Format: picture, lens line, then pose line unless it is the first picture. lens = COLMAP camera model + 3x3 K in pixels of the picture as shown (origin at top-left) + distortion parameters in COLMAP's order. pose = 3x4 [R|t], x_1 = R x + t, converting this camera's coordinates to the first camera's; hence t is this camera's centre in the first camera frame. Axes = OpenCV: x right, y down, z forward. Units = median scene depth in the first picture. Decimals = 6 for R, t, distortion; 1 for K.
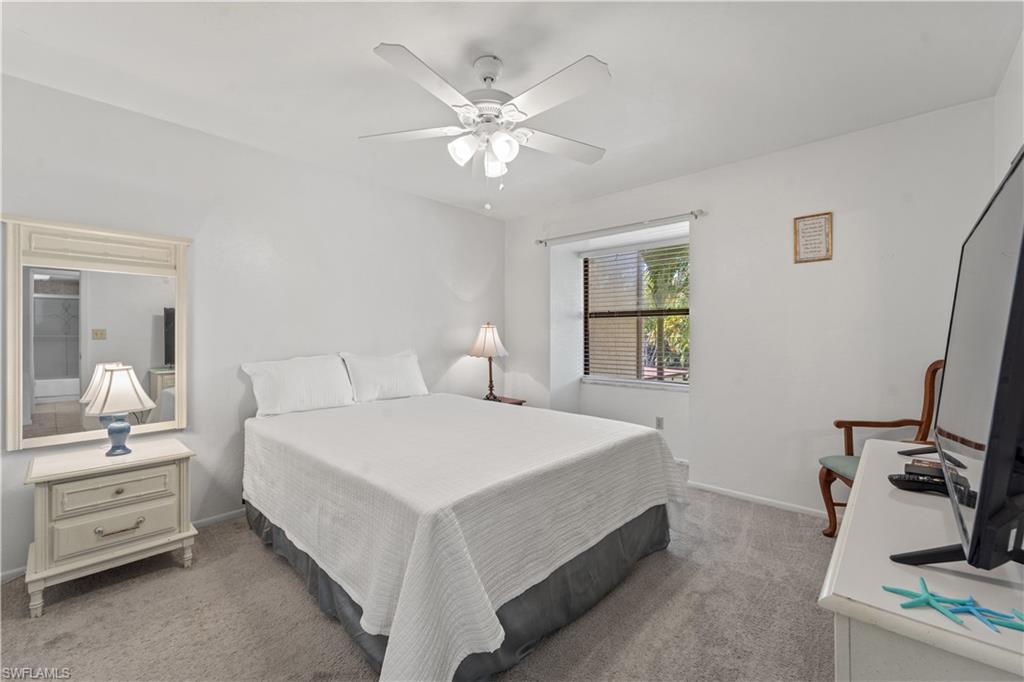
lens RADIAL K [[415.8, 0, 512.0], [0, 415.8, 343.3], [0, 0, 1]] dist [-0.000742, -0.000154]
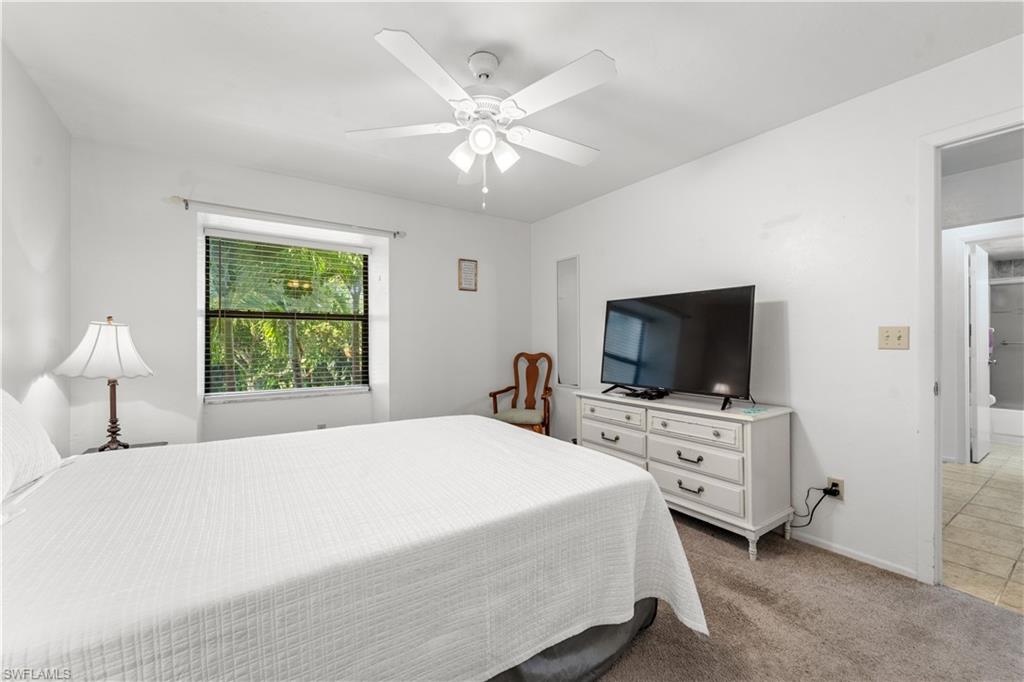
lens RADIAL K [[420.7, 0, 510.9], [0, 420.7, 343.0], [0, 0, 1]] dist [-0.000718, -0.000265]
pose [[0.227880, -0.003666, 0.973682, -0.490132], [0.020792, 0.999783, -0.001102, -0.002059], [-0.973467, 0.020496, 0.227907, 0.343584]]
